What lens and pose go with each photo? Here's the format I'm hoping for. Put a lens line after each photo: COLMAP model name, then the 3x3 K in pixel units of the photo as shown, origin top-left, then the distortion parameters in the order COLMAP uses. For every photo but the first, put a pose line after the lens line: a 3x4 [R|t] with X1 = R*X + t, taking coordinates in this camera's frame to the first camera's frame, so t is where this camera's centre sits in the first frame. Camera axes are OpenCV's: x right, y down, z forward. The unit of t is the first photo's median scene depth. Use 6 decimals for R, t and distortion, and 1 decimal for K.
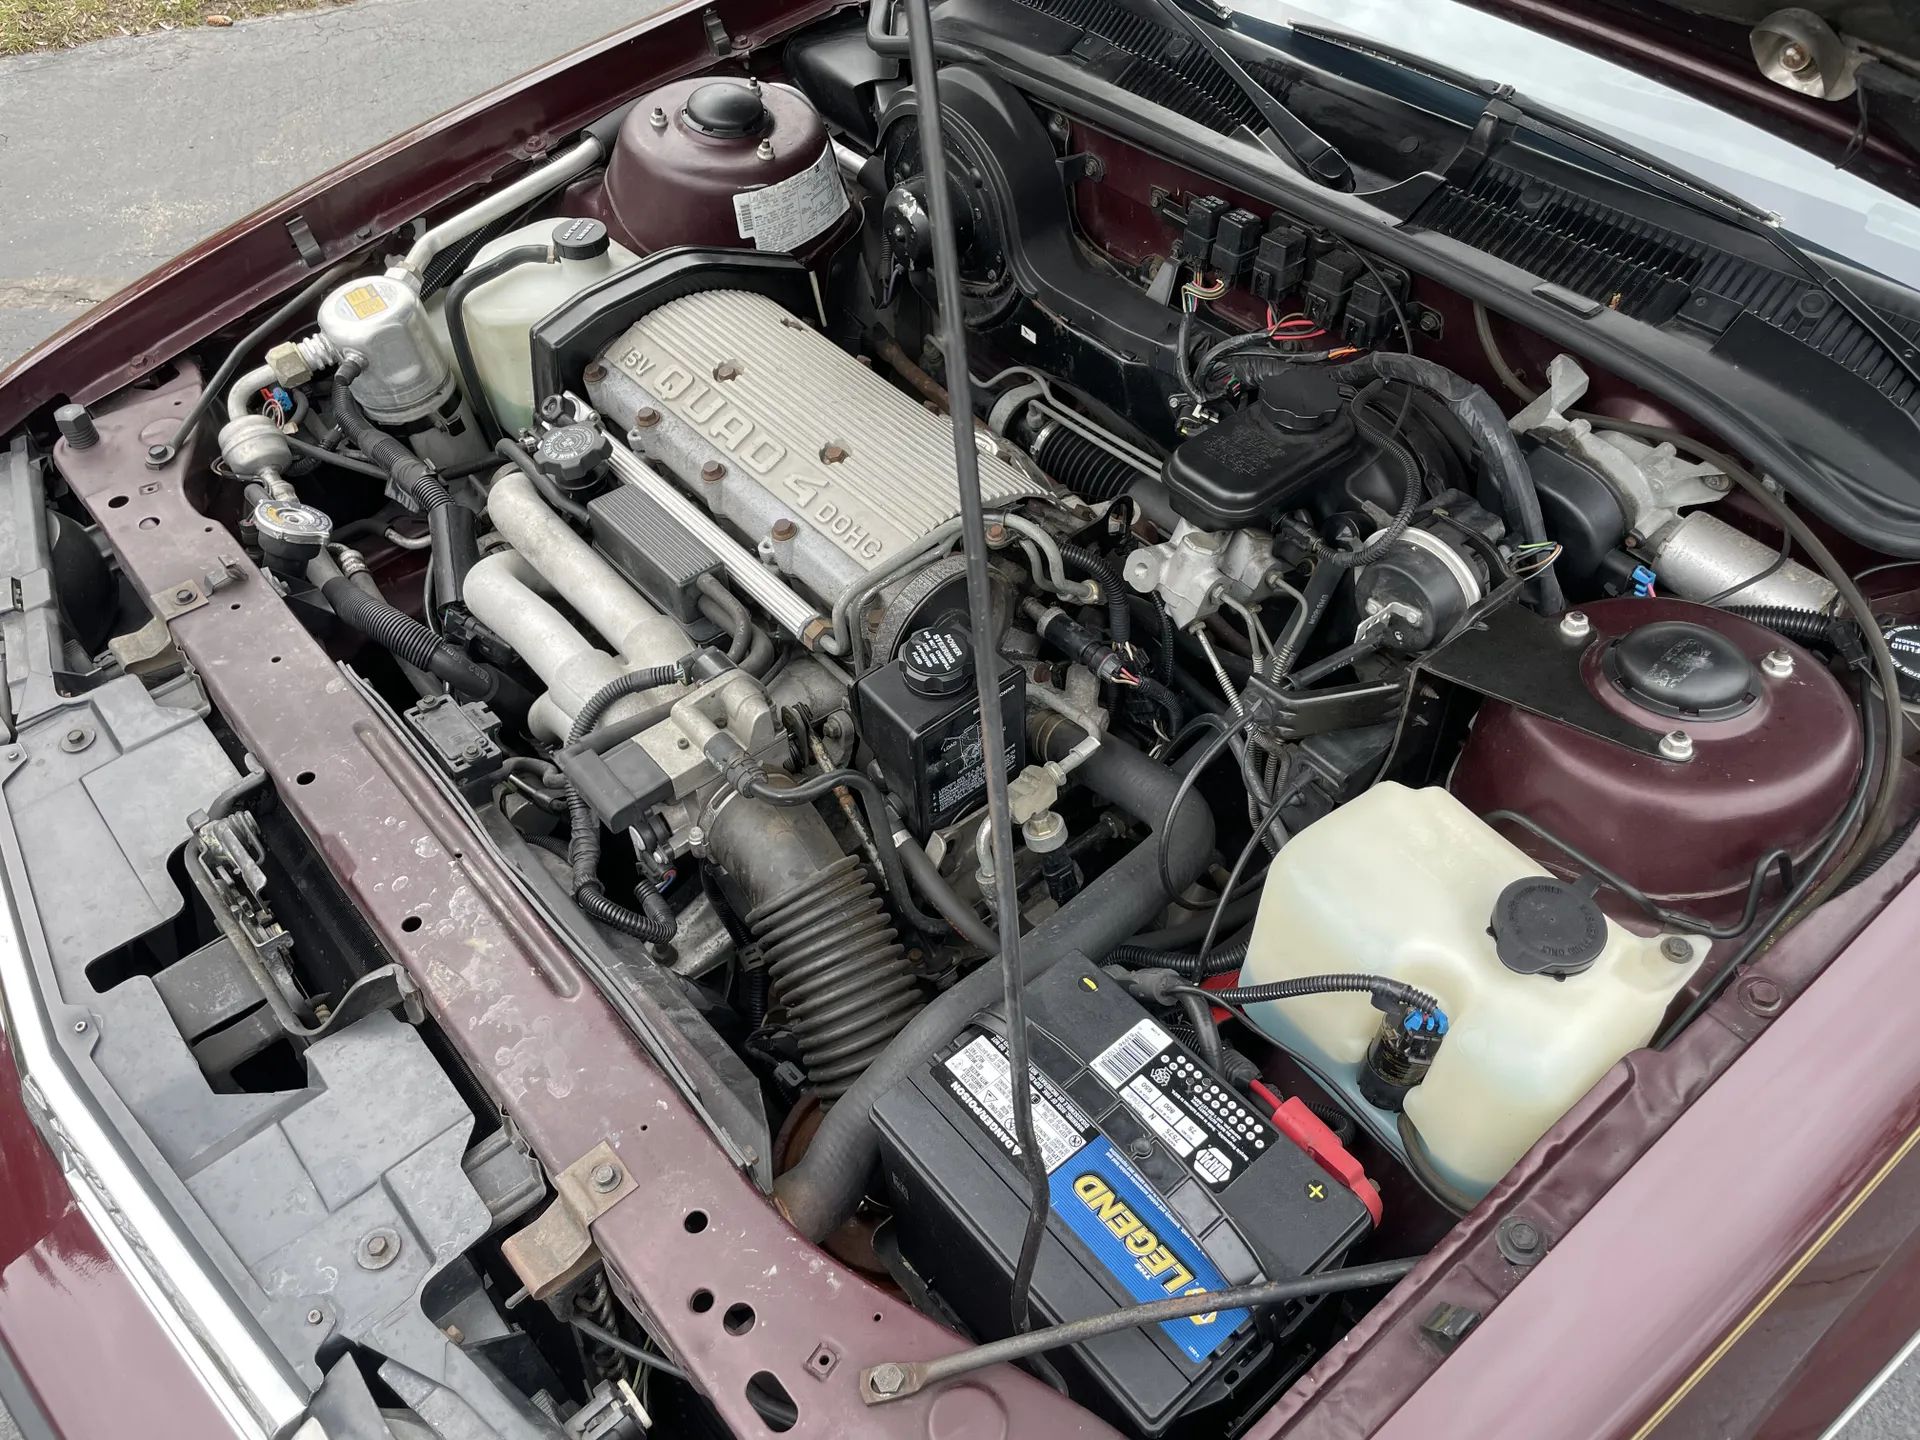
lens RADIAL K [[1468.3, 0, 962.6], [0, 1468.3, 748.2], [0, 0, 1]] dist [0.058860, -0.095881]
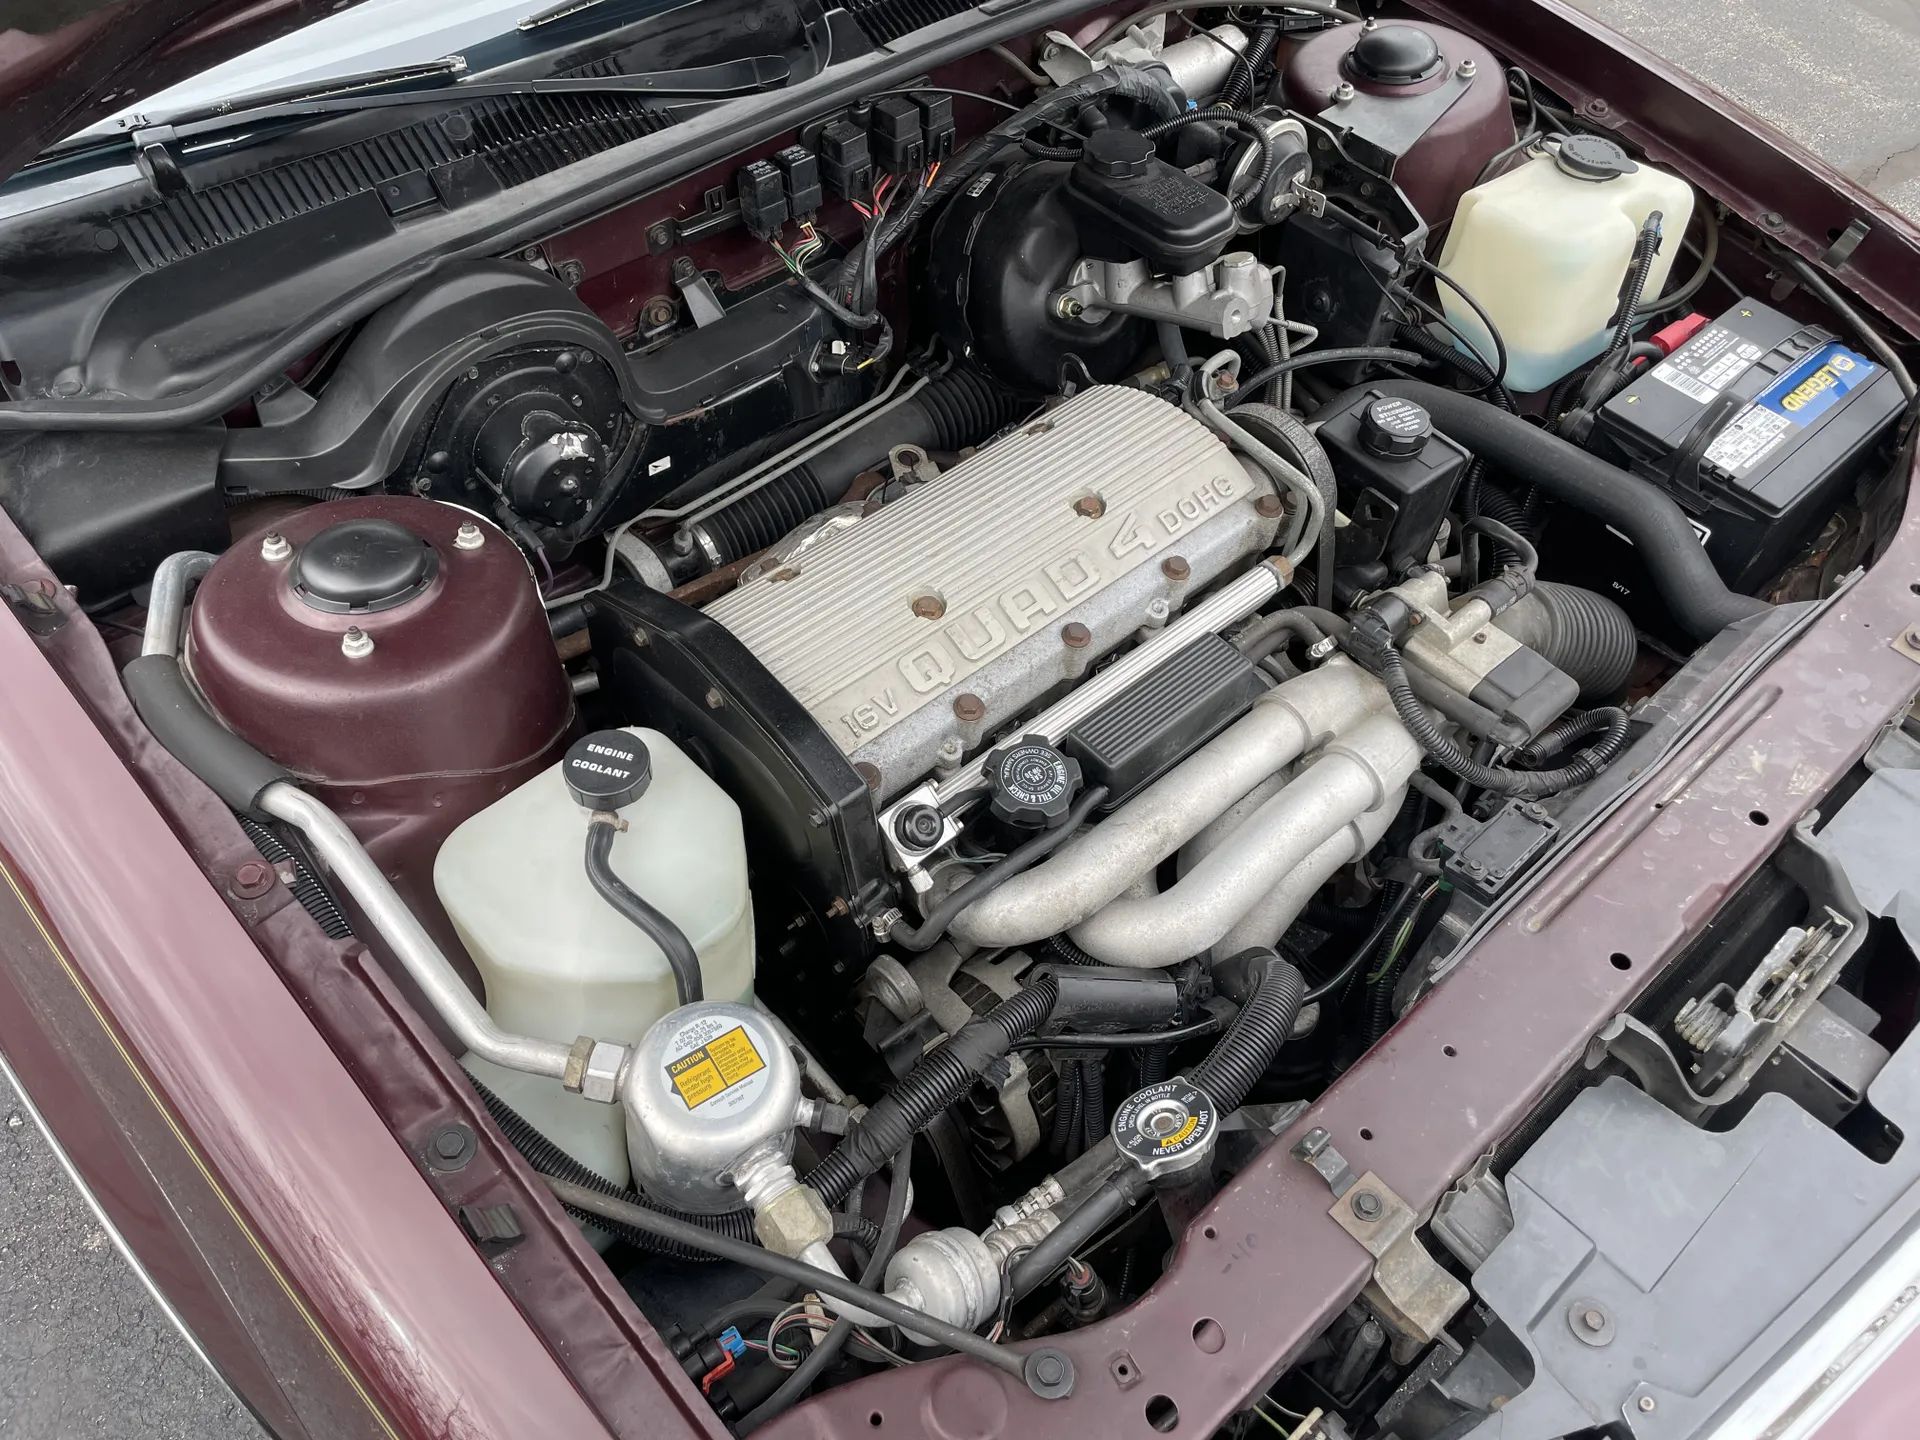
lens RADIAL K [[1468.3, 0, 962.6], [0, 1468.3, 748.2], [0, 0, 1]] dist [0.058860, -0.095881]
pose [[-0.039589, -0.756455, 0.652847, -0.815693], [0.719205, 0.431998, 0.544170, -0.709085], [-0.693669, 0.491074, 0.526944, 0.679695]]
